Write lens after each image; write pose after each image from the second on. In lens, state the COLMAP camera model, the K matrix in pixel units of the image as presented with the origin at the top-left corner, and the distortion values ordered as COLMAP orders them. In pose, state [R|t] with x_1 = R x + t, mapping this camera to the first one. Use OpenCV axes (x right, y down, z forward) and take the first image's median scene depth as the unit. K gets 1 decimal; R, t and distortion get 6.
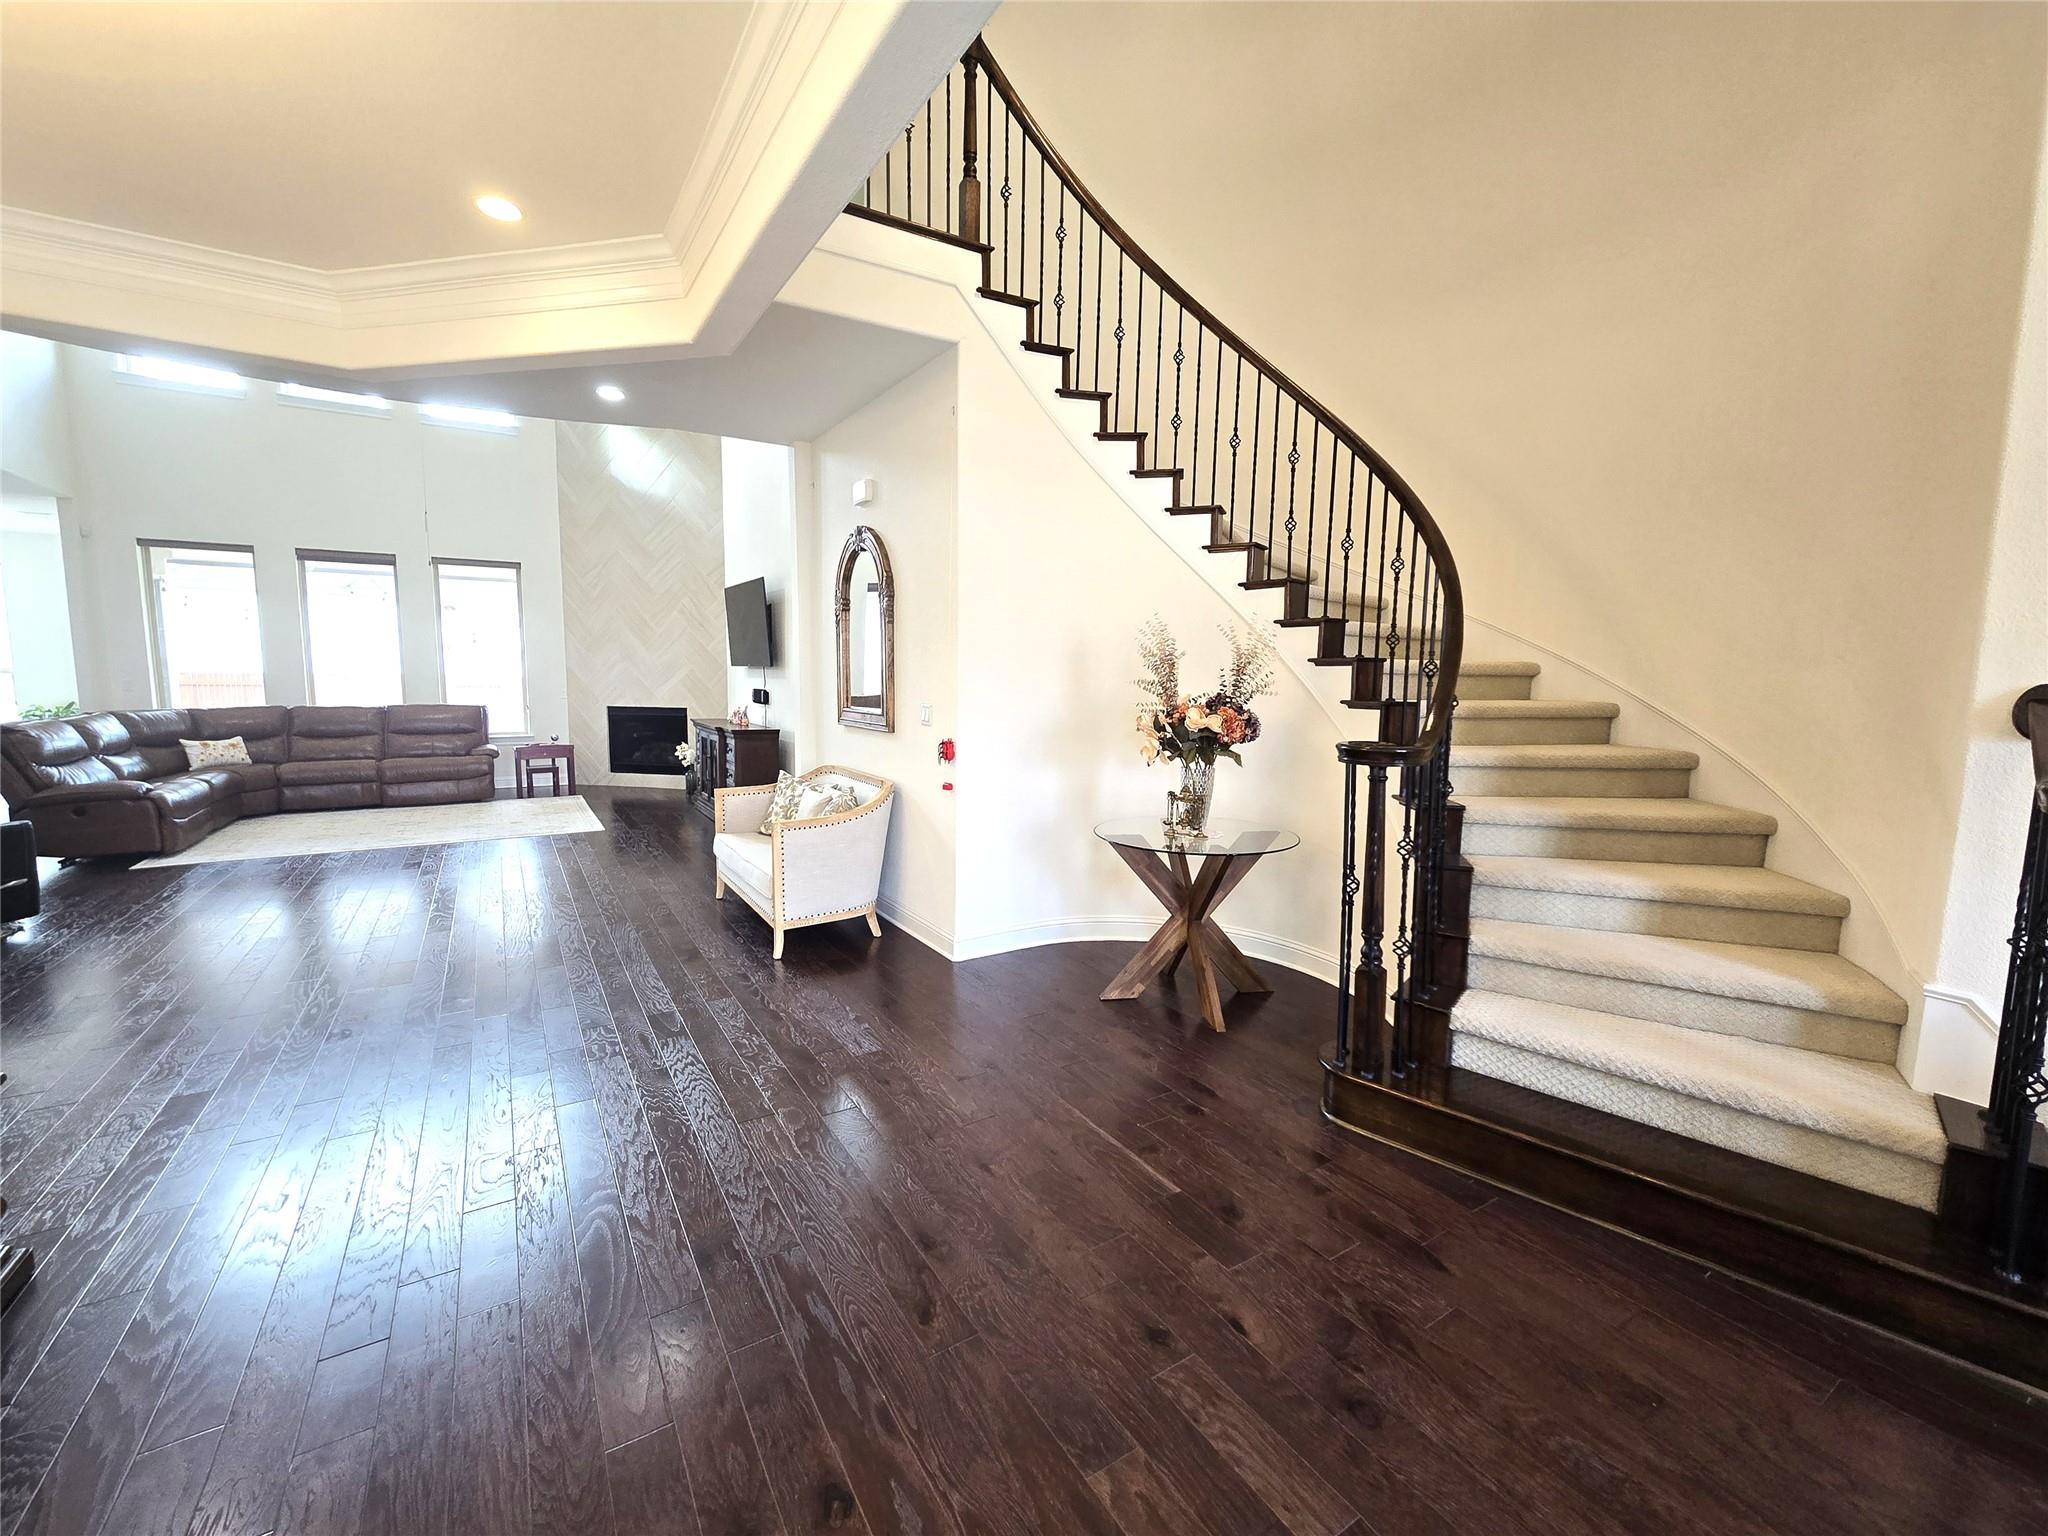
lens RADIAL K [[839.9, 0, 1020.2], [0, 839.9, 762.8], [0, 0, 1]] dist [-0.001386, -0.000182]
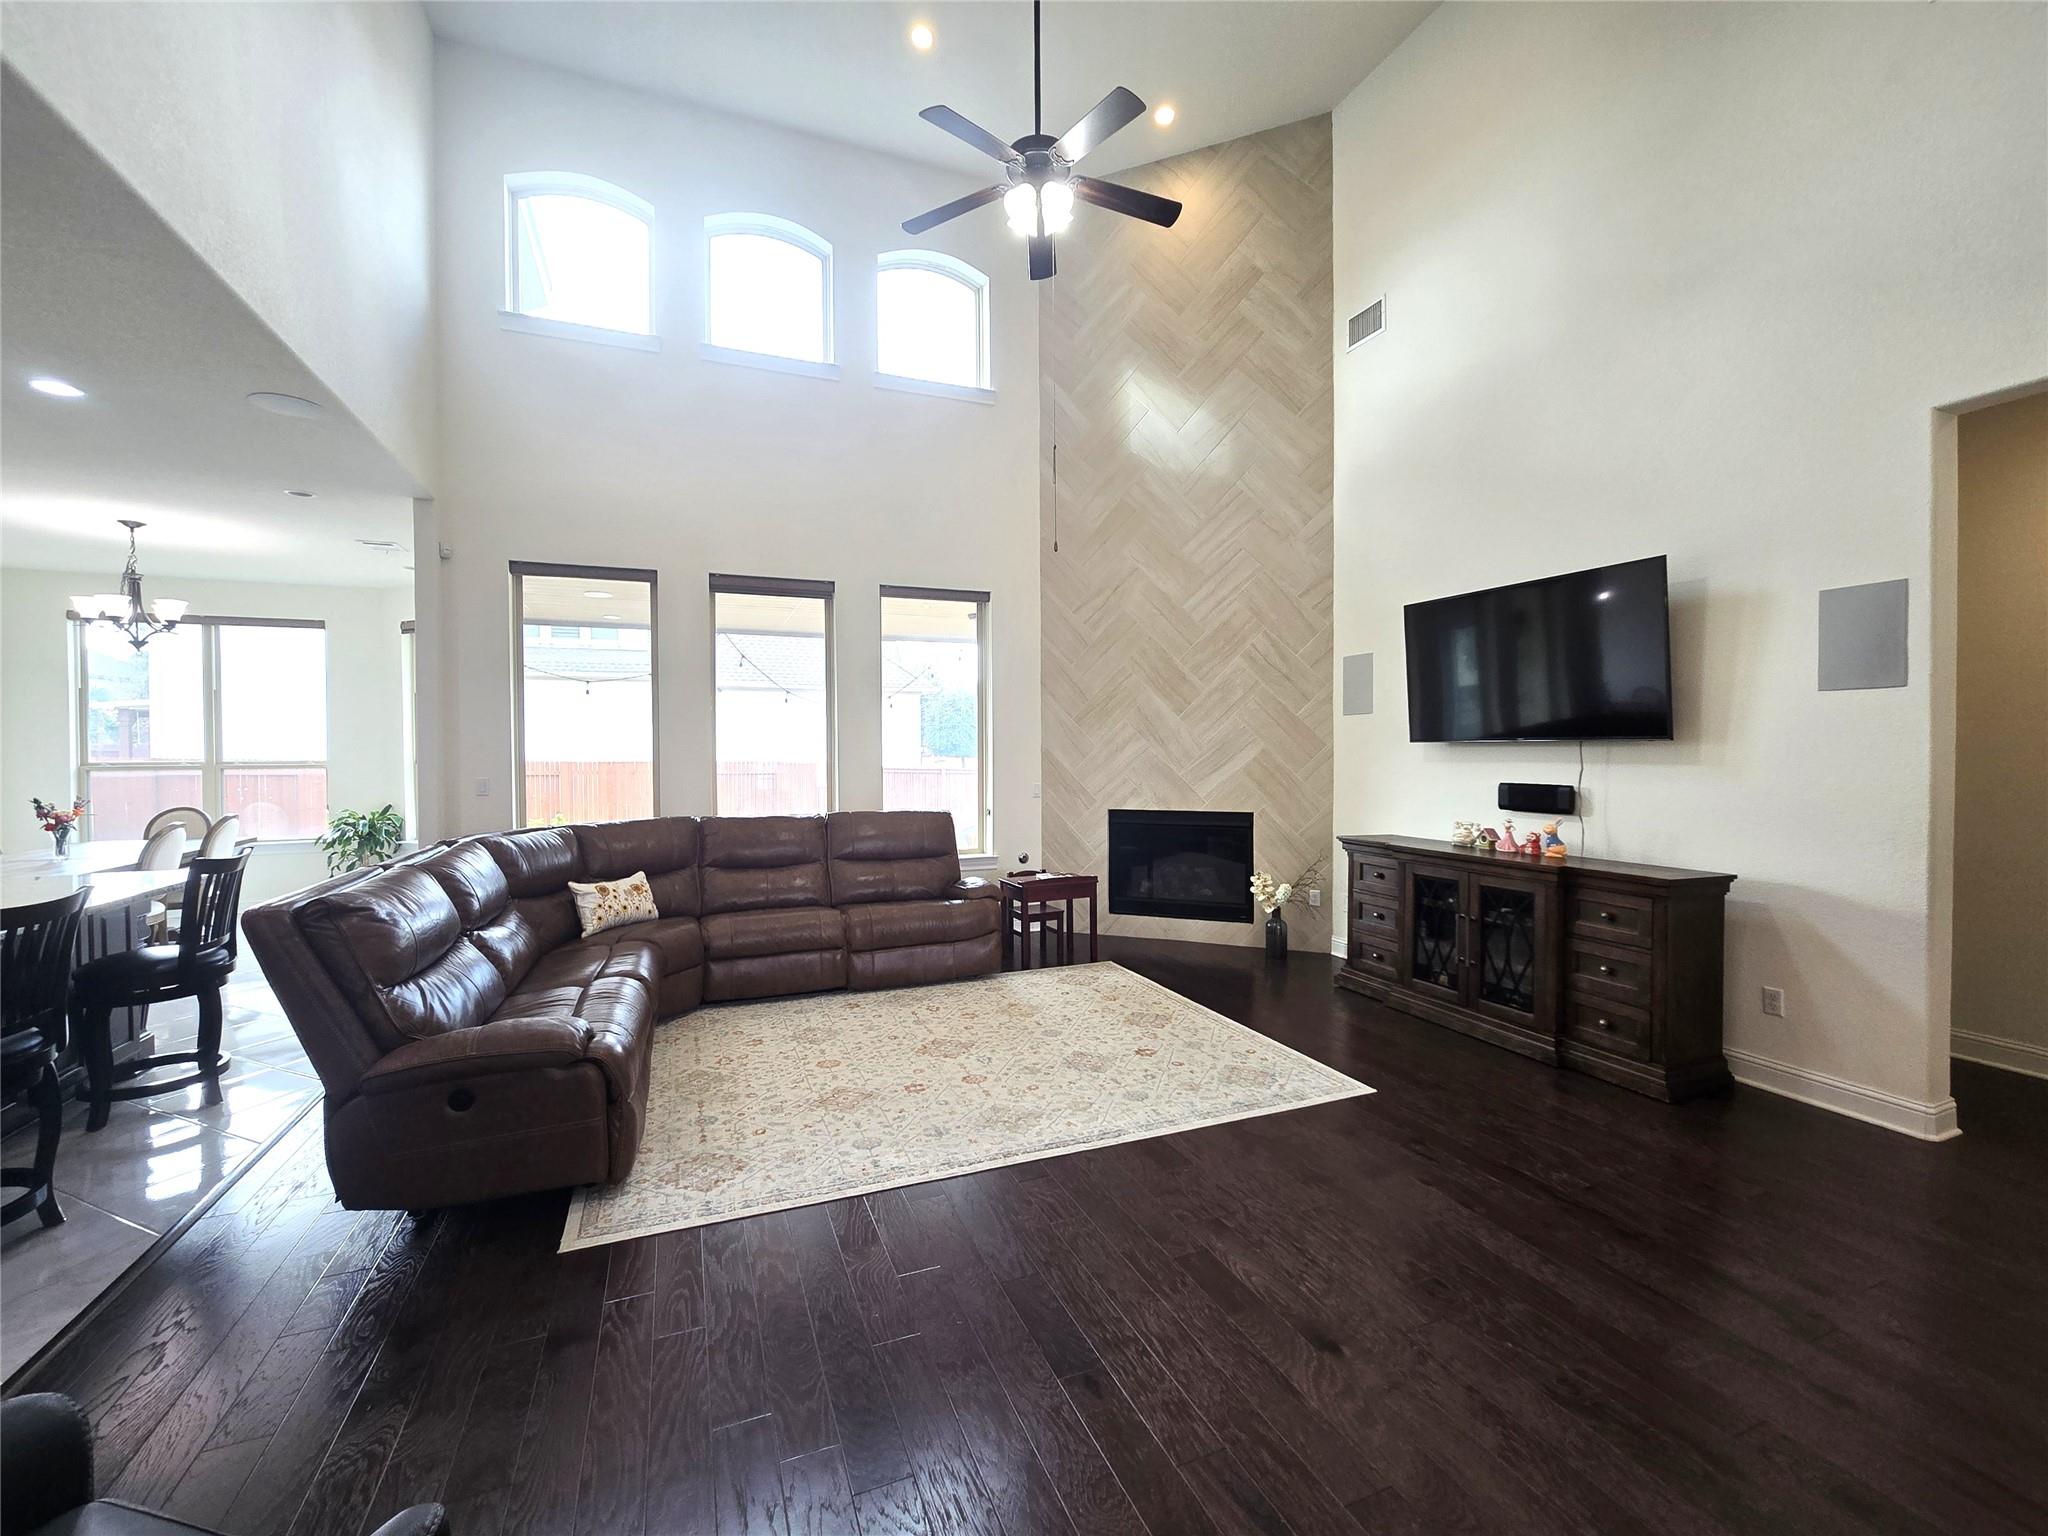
lens RADIAL K [[843.4, 0, 1016.4], [0, 843.4, 759.7], [0, 0, 1]] dist [-0.000769, 0.000063]
pose [[0.984188, -0.013934, -0.176577, -0.976534], [-0.003212, 0.995333, -0.096450, -0.093885], [0.177097, 0.095492, 0.979550, 0.781265]]
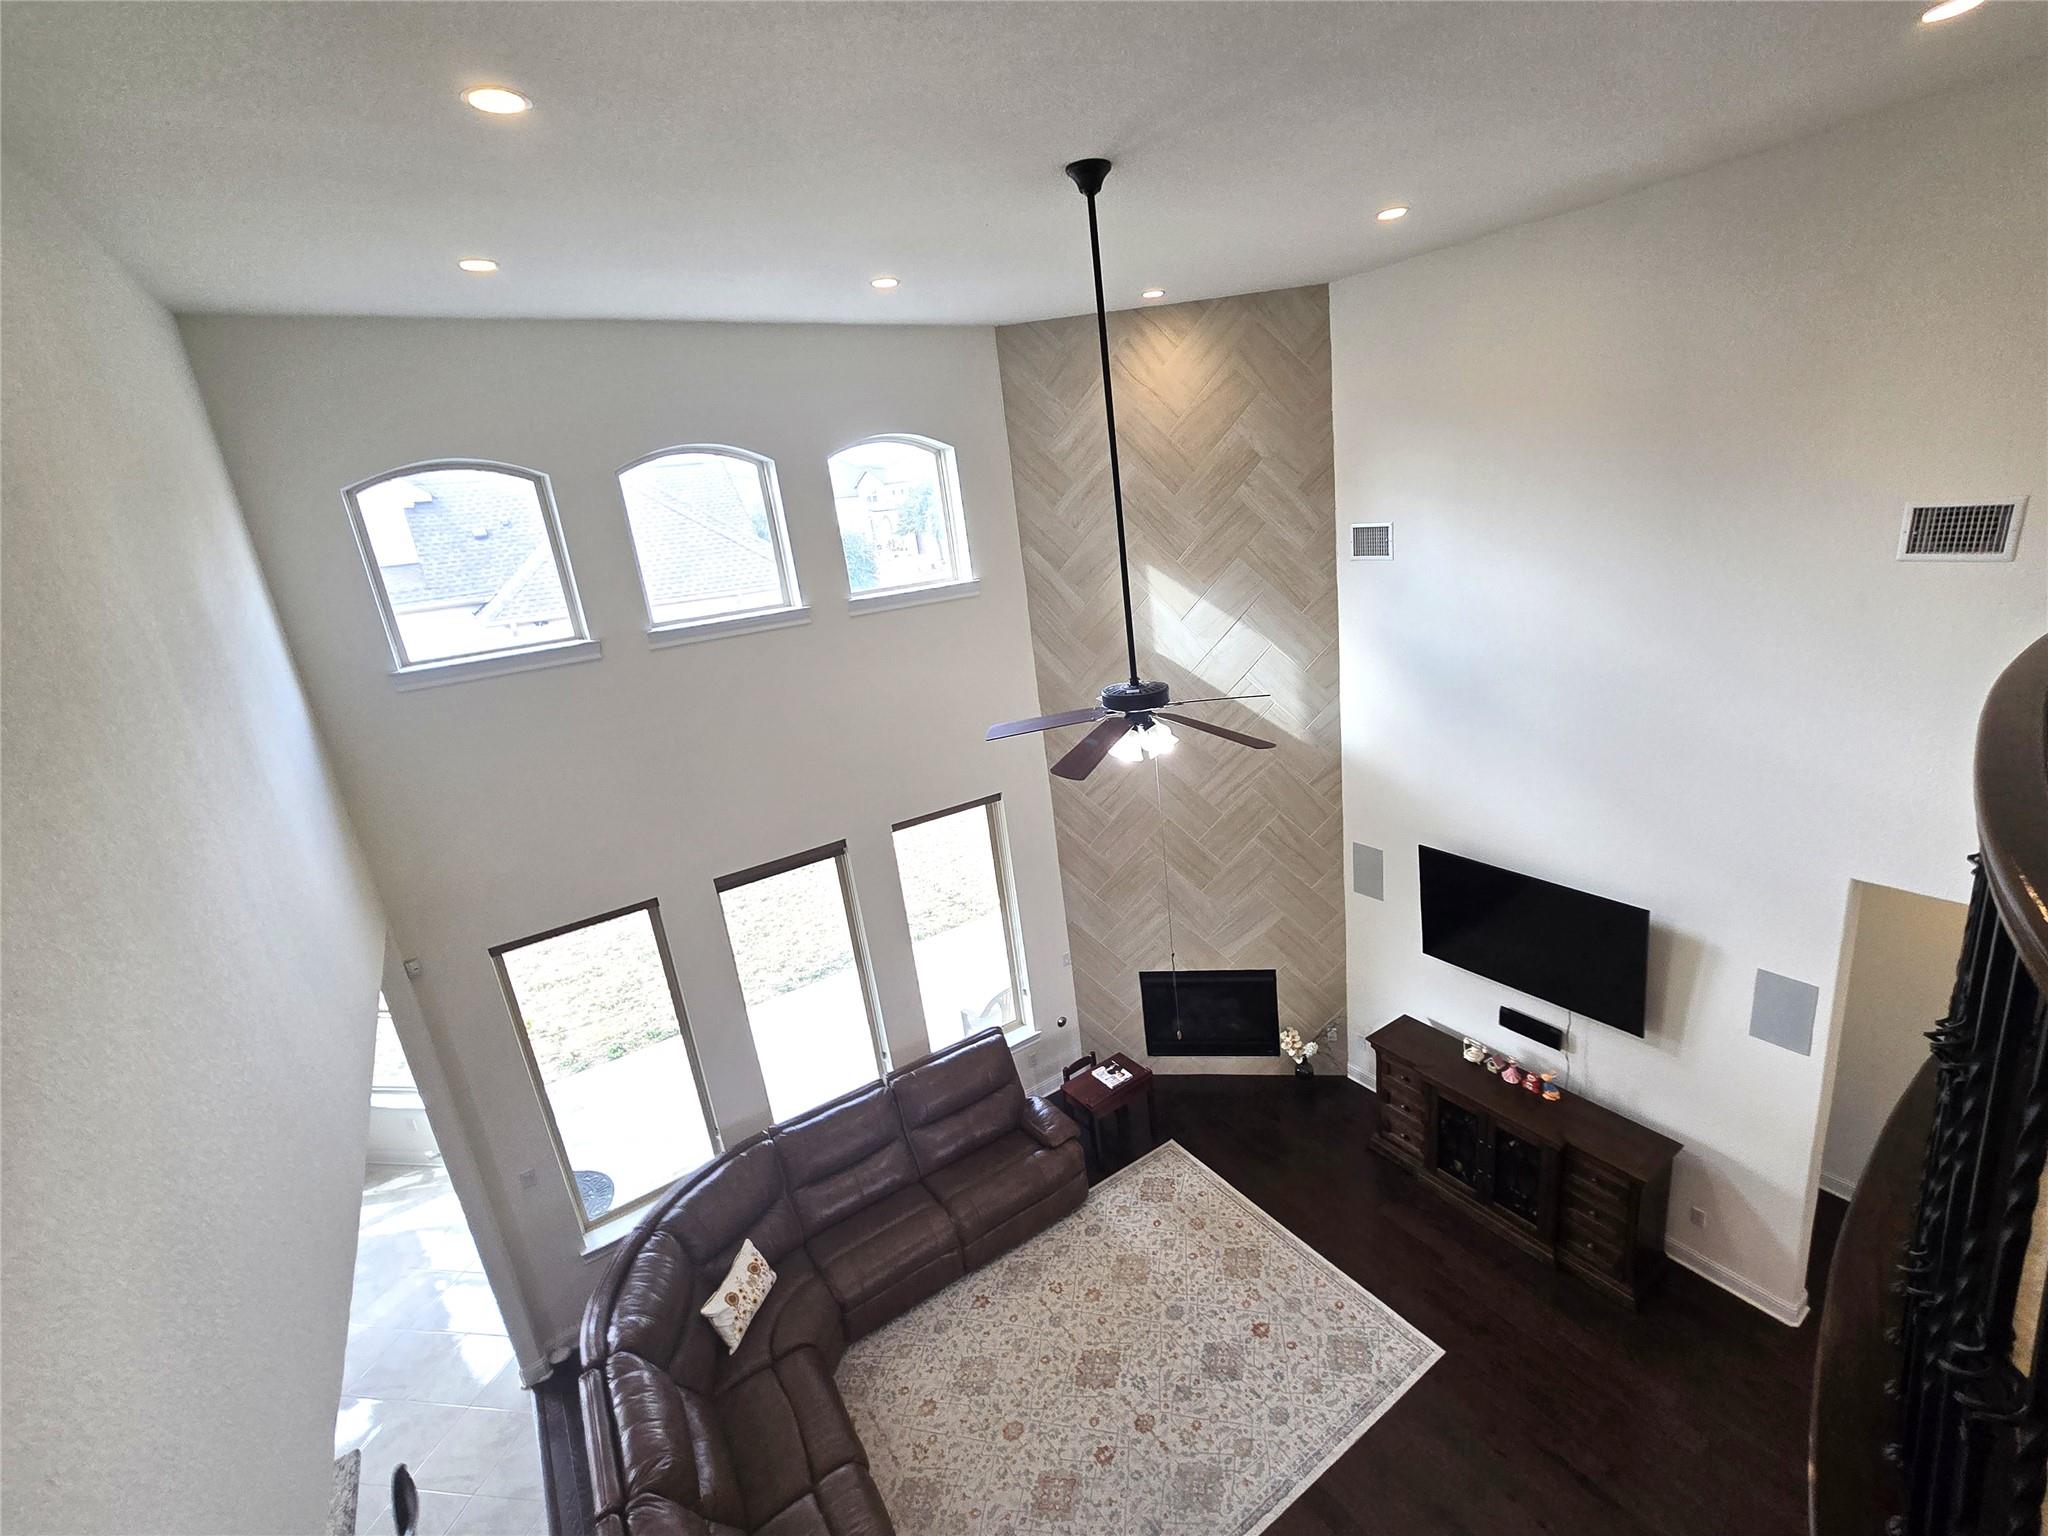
lens RADIAL K [[919.2, 0, 1106.8], [0, 919.2, 759.3], [0, 0, 1]] dist [-0.000430, 0.000192]
pose [[0.991304, -0.124598, 0.042320, -1.152310], [0.115171, 0.977090, 0.178972, -0.799531], [-0.063649, -0.172541, 0.982944, 0.684915]]
